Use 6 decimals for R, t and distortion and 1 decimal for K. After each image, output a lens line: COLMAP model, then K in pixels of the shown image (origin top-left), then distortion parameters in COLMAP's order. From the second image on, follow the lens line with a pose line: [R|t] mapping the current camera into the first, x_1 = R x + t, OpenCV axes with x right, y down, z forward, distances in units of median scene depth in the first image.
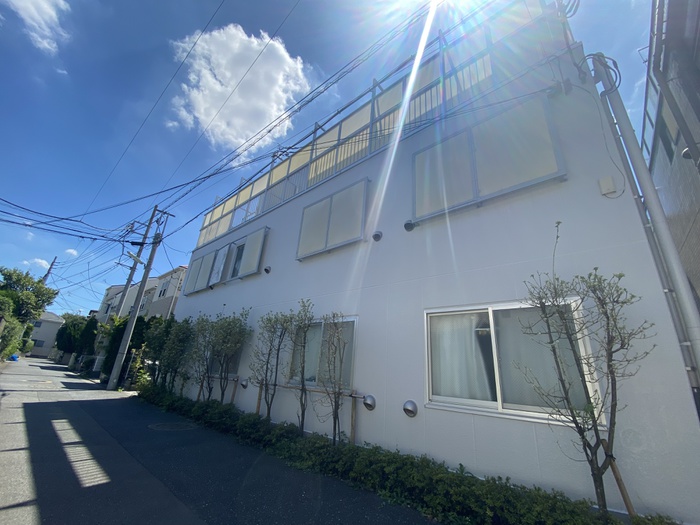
lens RADIAL K [[284.6, 0, 352.7], [0, 284.6, 267.7], [0, 0, 1]] dist [0.017444, -0.016049]
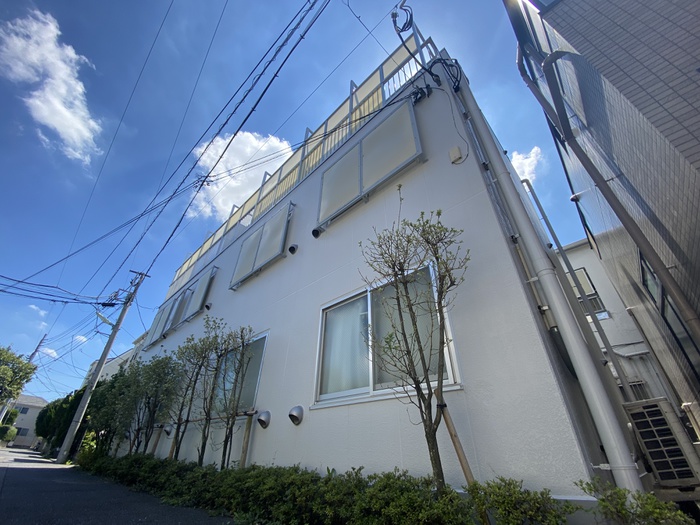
lens RADIAL K [[289.0, 0, 350.0], [0, 289.0, 262.5], [0, 0, 1]] dist [0.009874, -0.013955]
pose [[0.995290, -0.093347, -0.026174, 0.304978], [0.084550, 0.967881, -0.236767, 0.188958], [0.047435, 0.233439, 0.971214, 0.030570]]
